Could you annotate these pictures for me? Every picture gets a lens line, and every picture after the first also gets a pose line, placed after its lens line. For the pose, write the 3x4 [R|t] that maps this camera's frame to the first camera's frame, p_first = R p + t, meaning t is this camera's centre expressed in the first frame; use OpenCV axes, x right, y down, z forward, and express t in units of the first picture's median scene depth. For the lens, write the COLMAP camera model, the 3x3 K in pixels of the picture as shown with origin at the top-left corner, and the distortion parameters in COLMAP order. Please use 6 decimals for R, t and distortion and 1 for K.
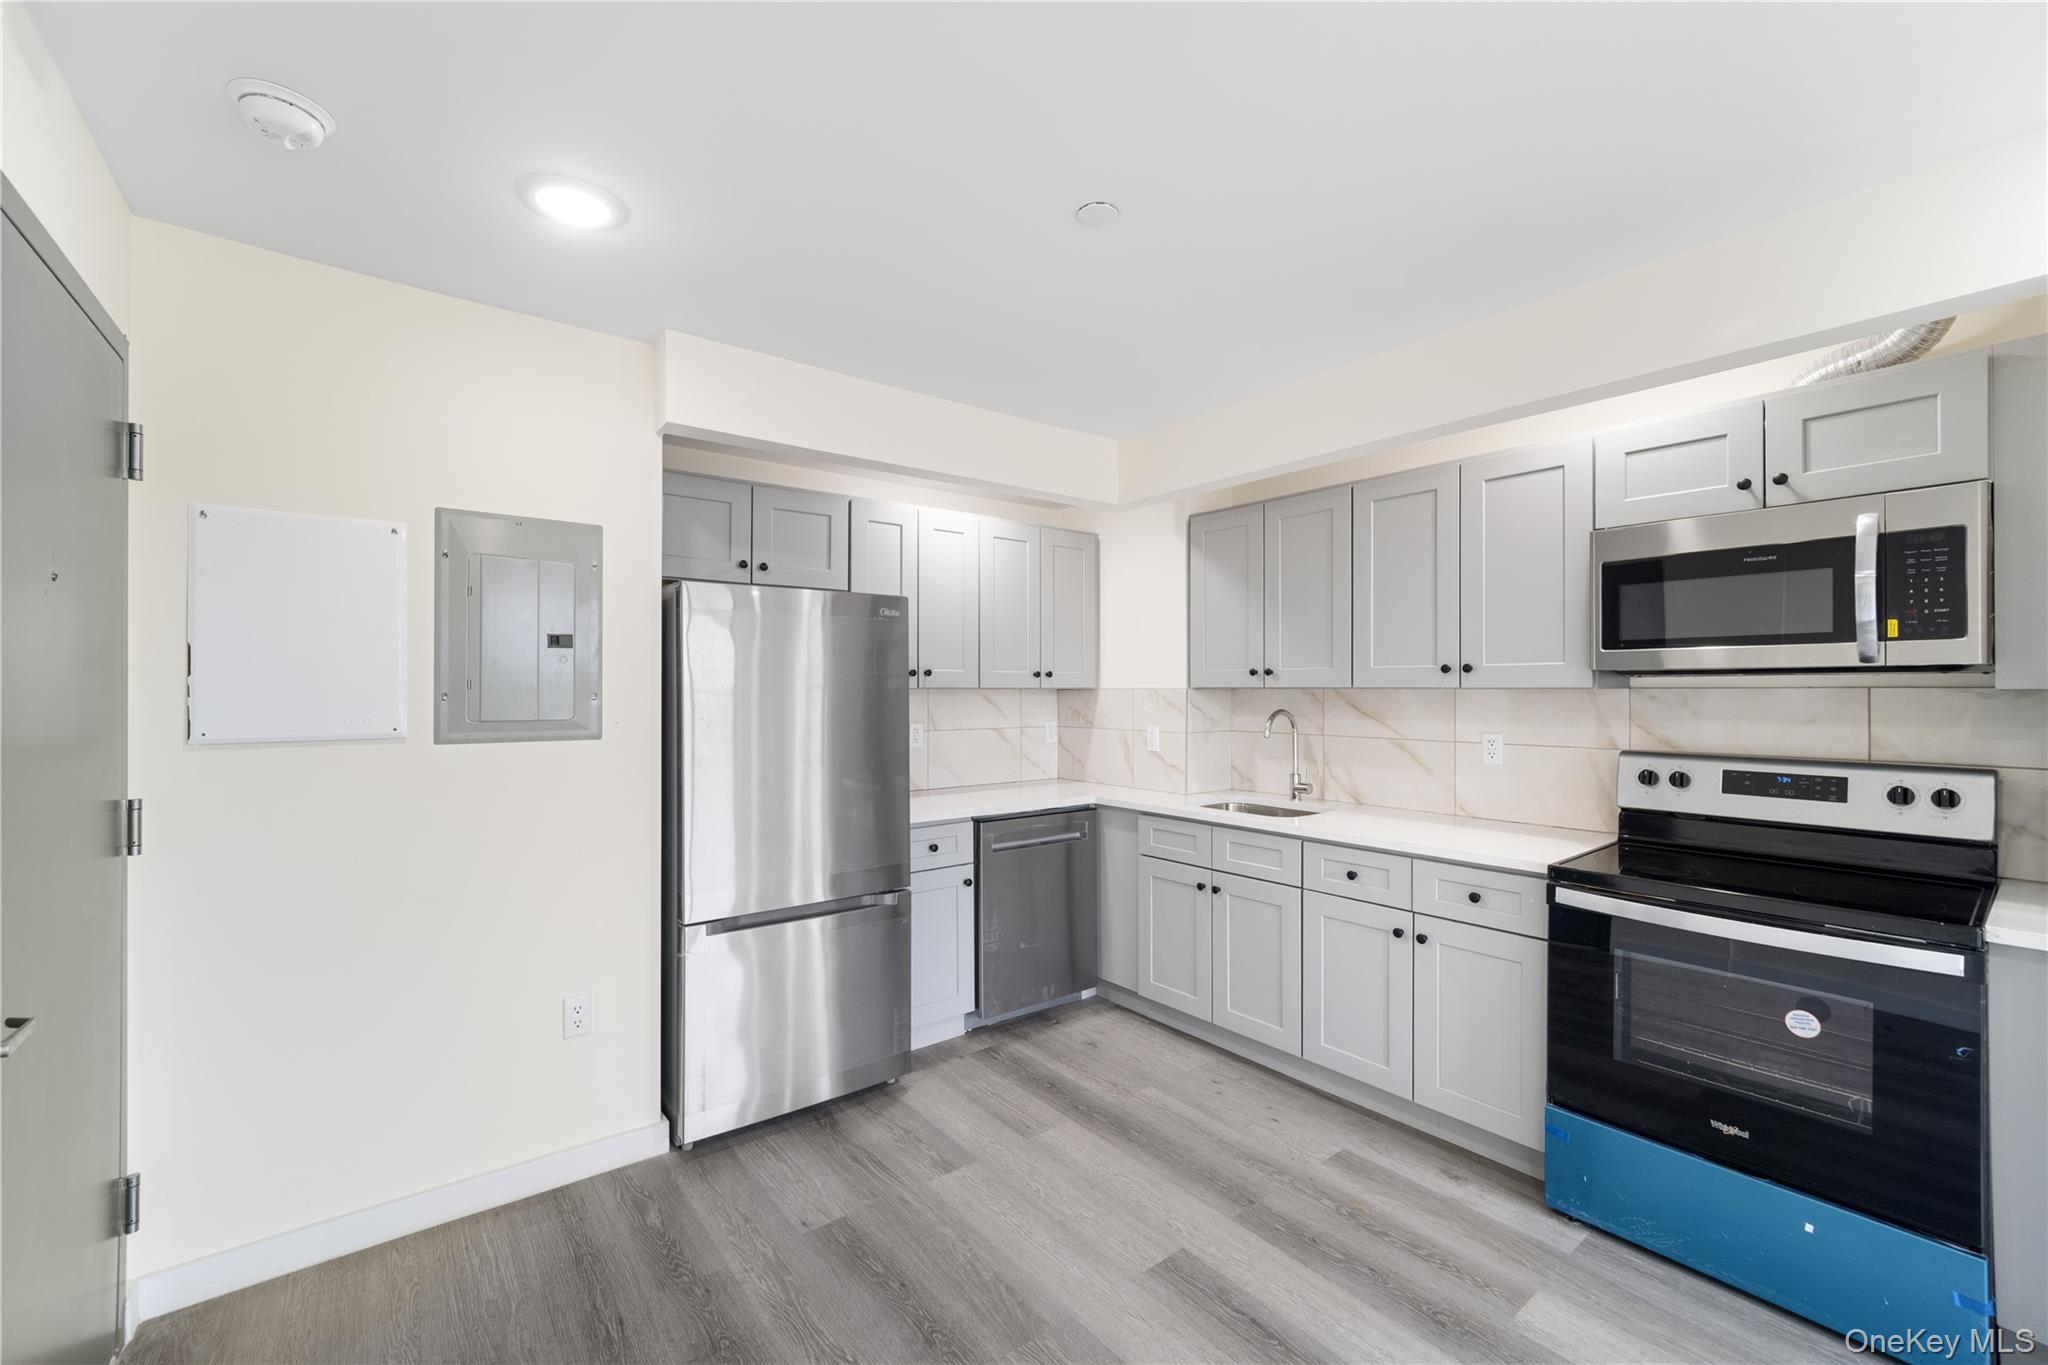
lens RADIAL K [[835.5, 0, 1026.8], [0, 835.5, 684.6], [0, 0, 1]] dist [-0.001113, -0.000370]
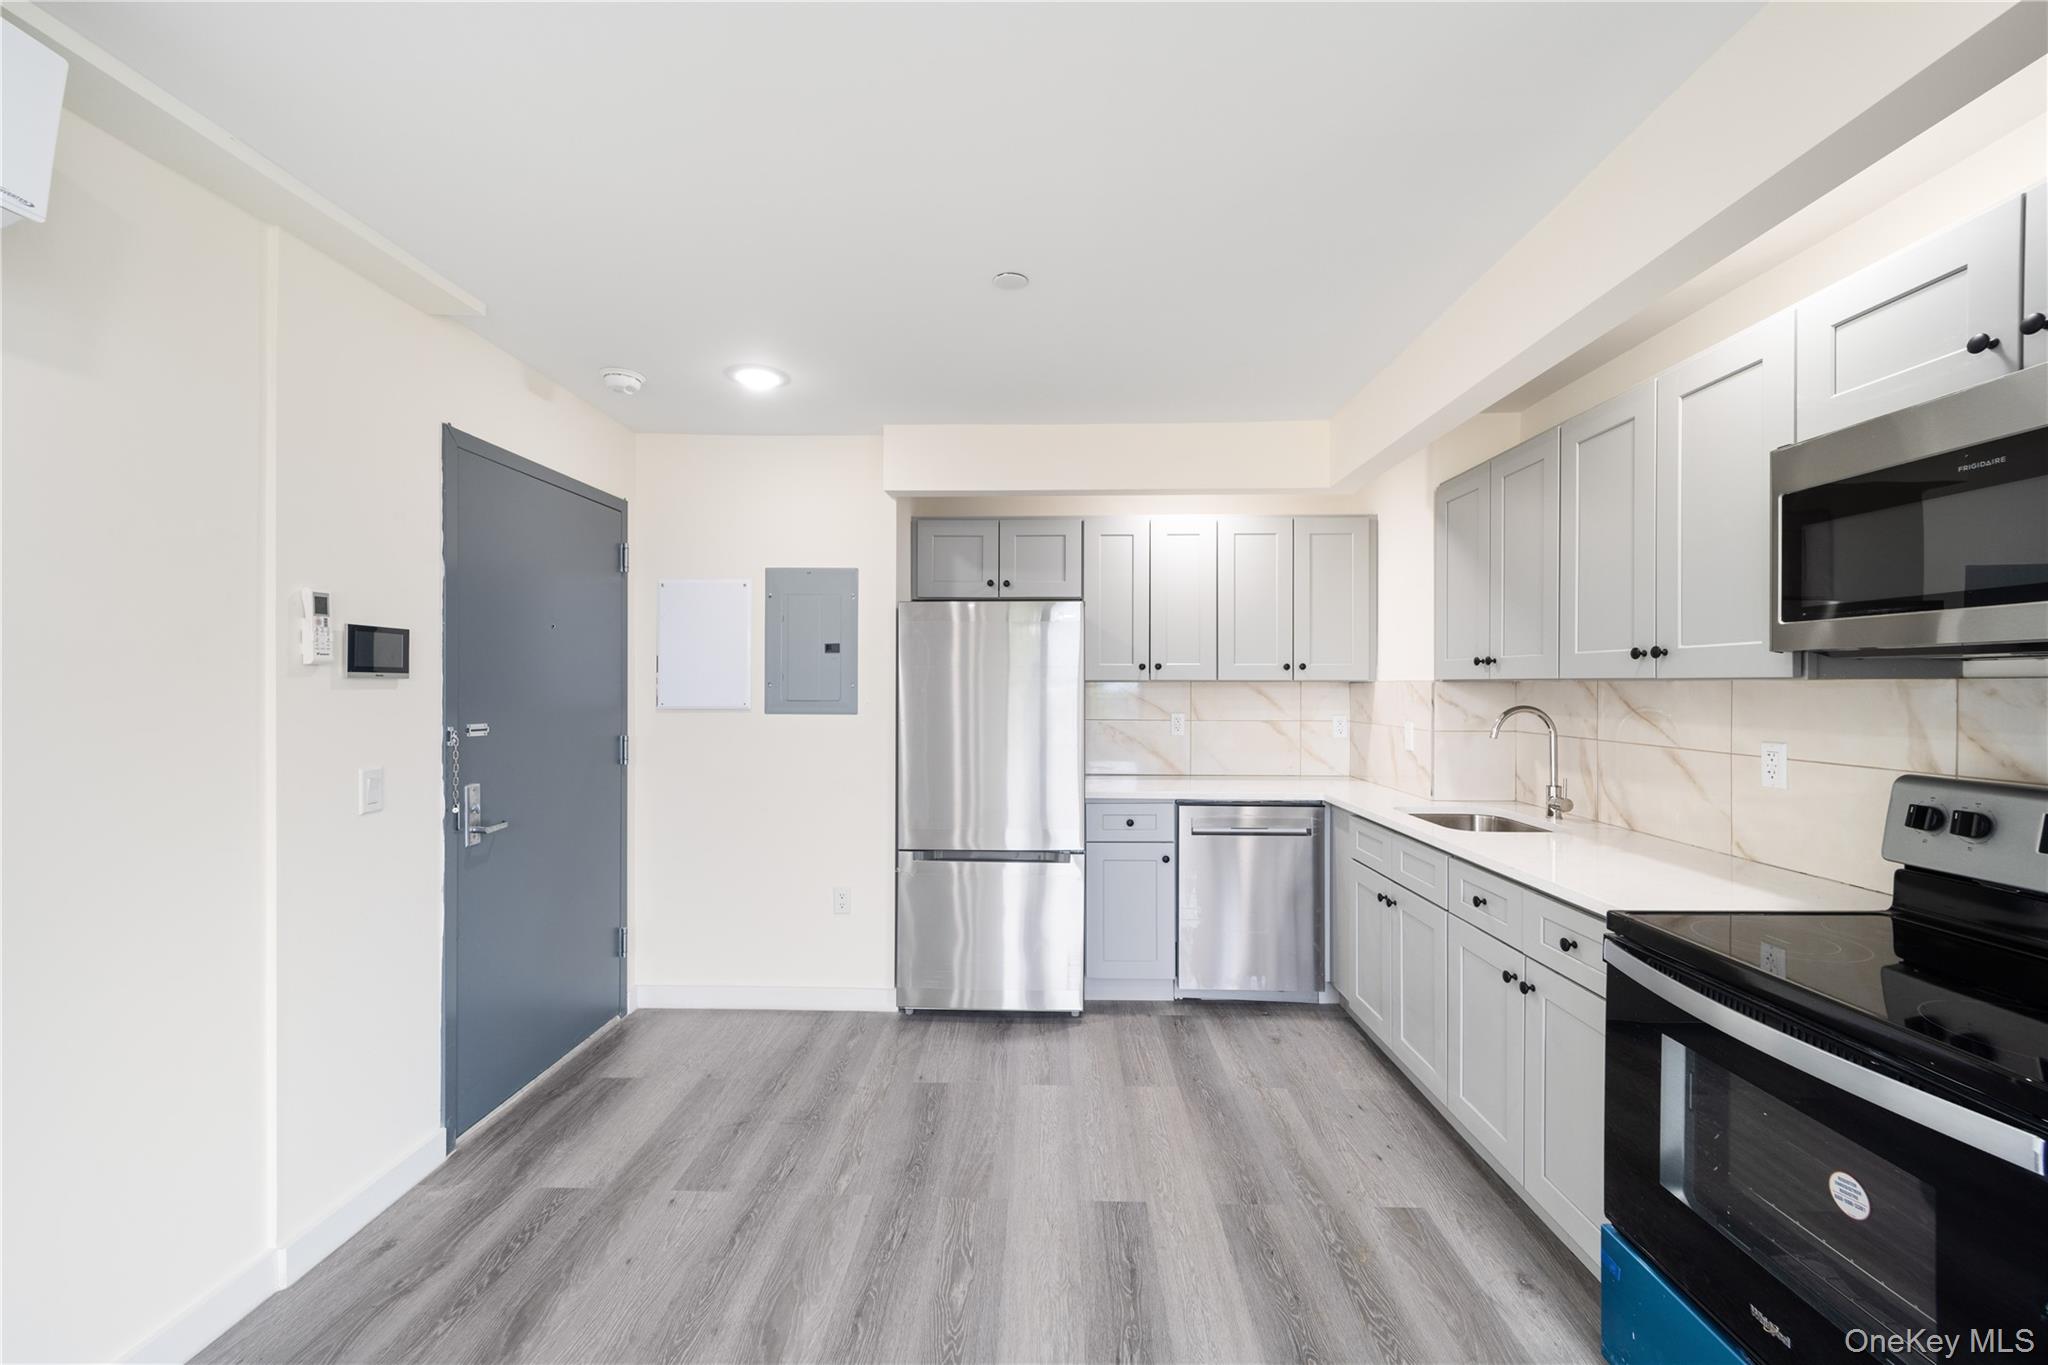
lens RADIAL K [[830.1, 0, 1027.7], [0, 830.1, 684.4], [0, 0, 1]] dist [0.001692, -0.000175]
pose [[0.768970, 0.002520, -0.639280, 0.566984], [0.000638, 0.999989, 0.004710, 0.005352], [0.639285, -0.004029, 0.768960, 0.067074]]
